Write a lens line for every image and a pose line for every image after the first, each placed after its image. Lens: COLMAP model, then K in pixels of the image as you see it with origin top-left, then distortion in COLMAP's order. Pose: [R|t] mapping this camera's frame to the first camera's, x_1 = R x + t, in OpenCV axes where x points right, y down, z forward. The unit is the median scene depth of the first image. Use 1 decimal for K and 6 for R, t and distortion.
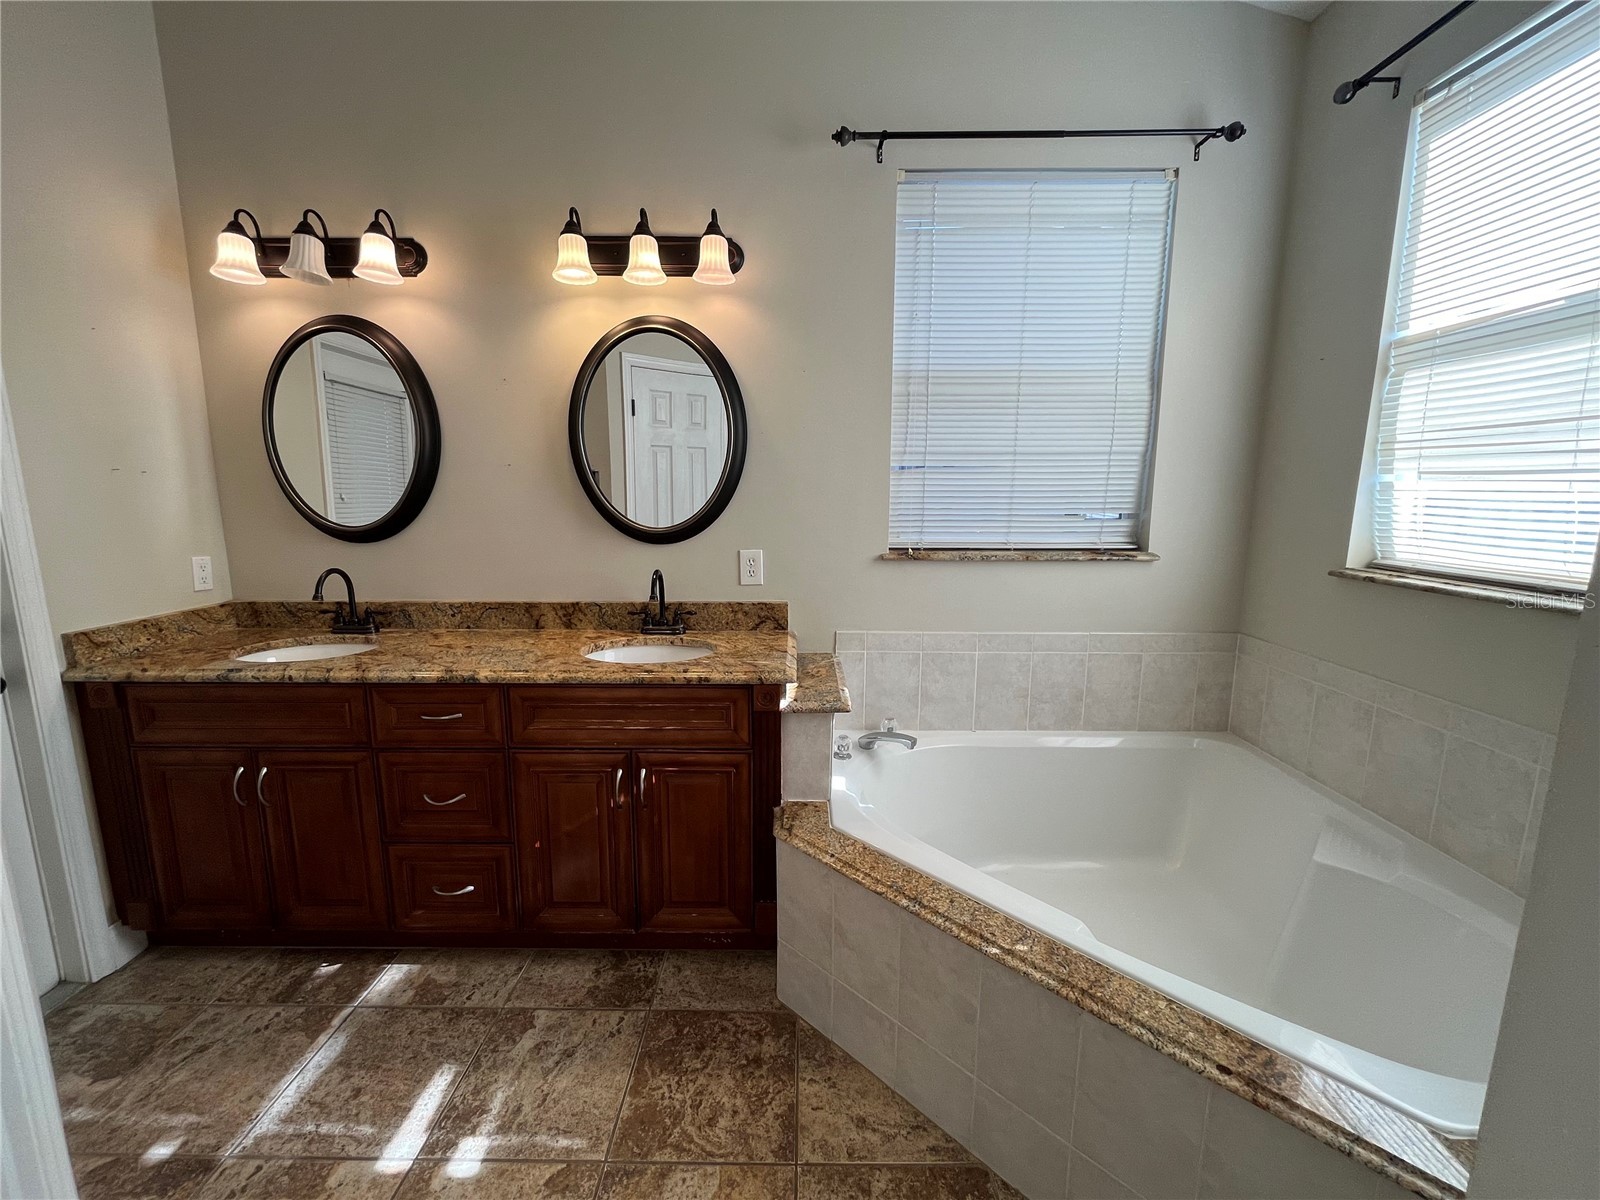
lens RADIAL K [[644.8, 0, 800.8], [0, 644.8, 591.6], [0, 0, 1]] dist [-0.001554, -0.000286]
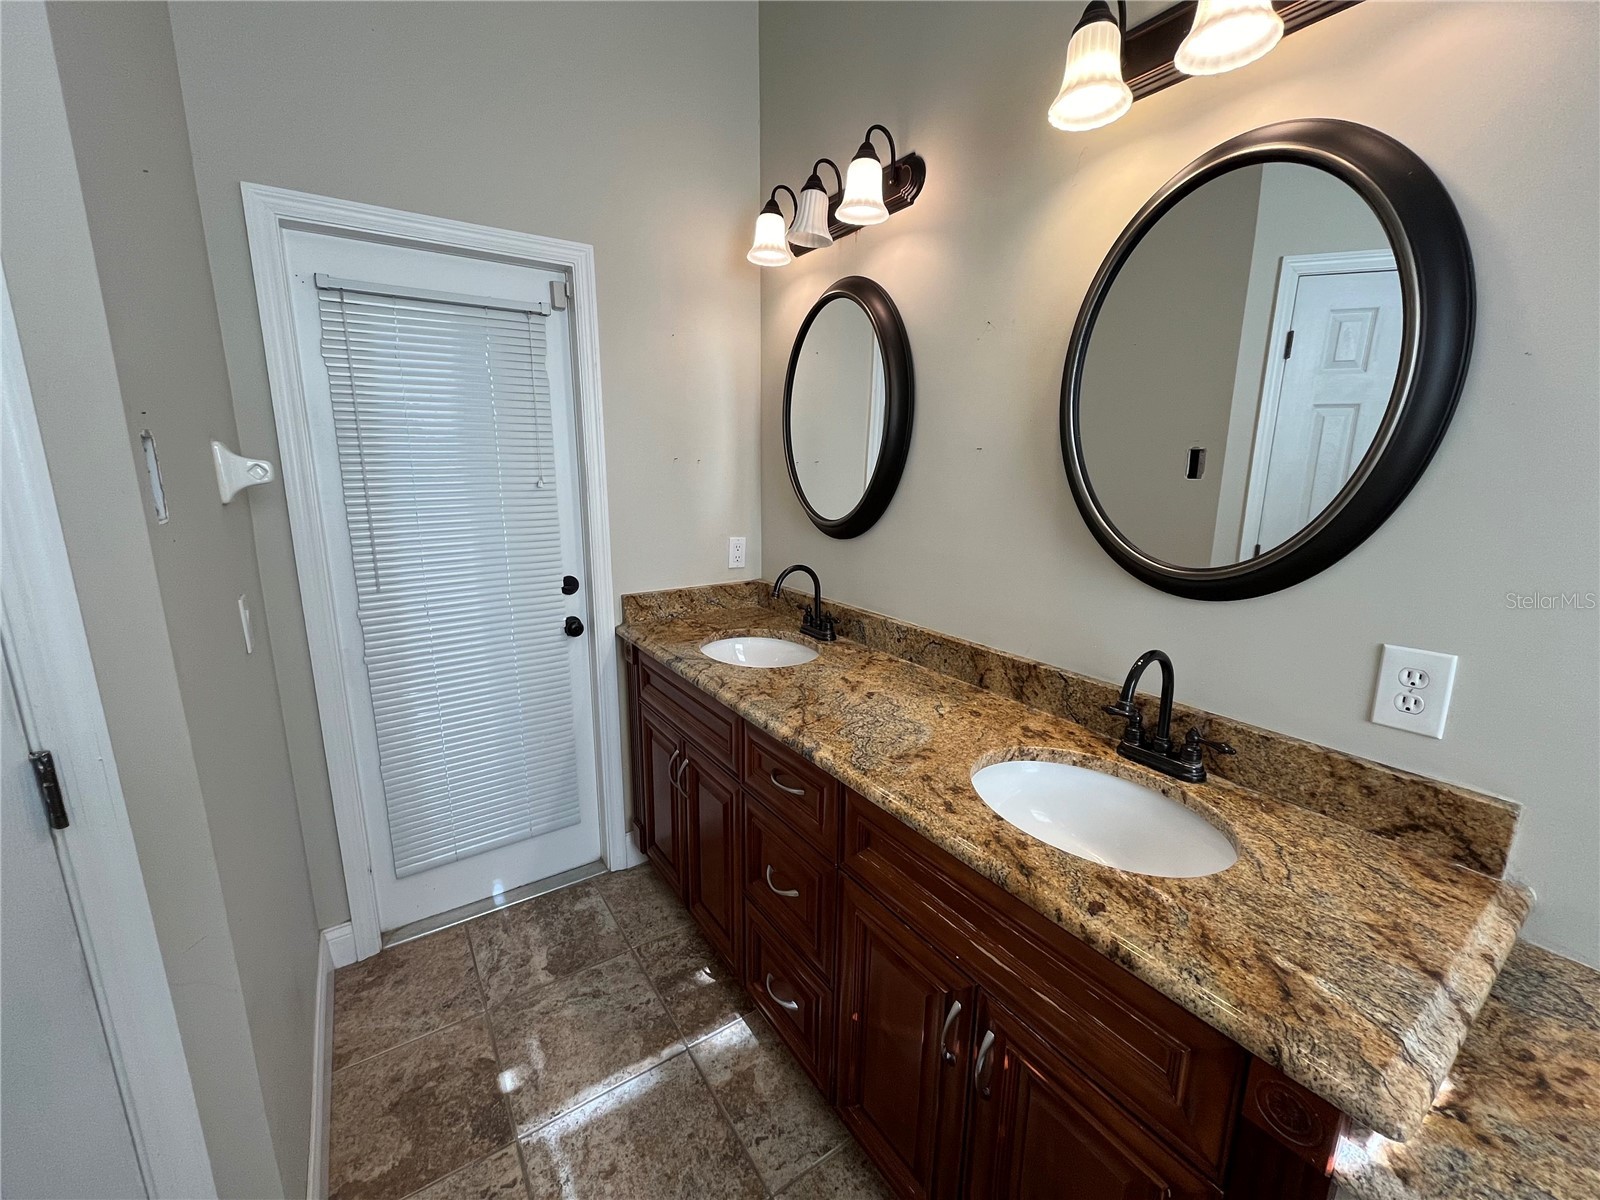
lens RADIAL K [[644.8, 0, 800.8], [0, 644.8, 591.6], [0, 0, 1]] dist [-0.001554, -0.000286]
pose [[0.559126, 0.167440, -0.811999, 0.031751], [-0.134472, 0.984741, 0.110466, -0.103543], [0.818105, 0.047426, 0.573110, 0.488282]]
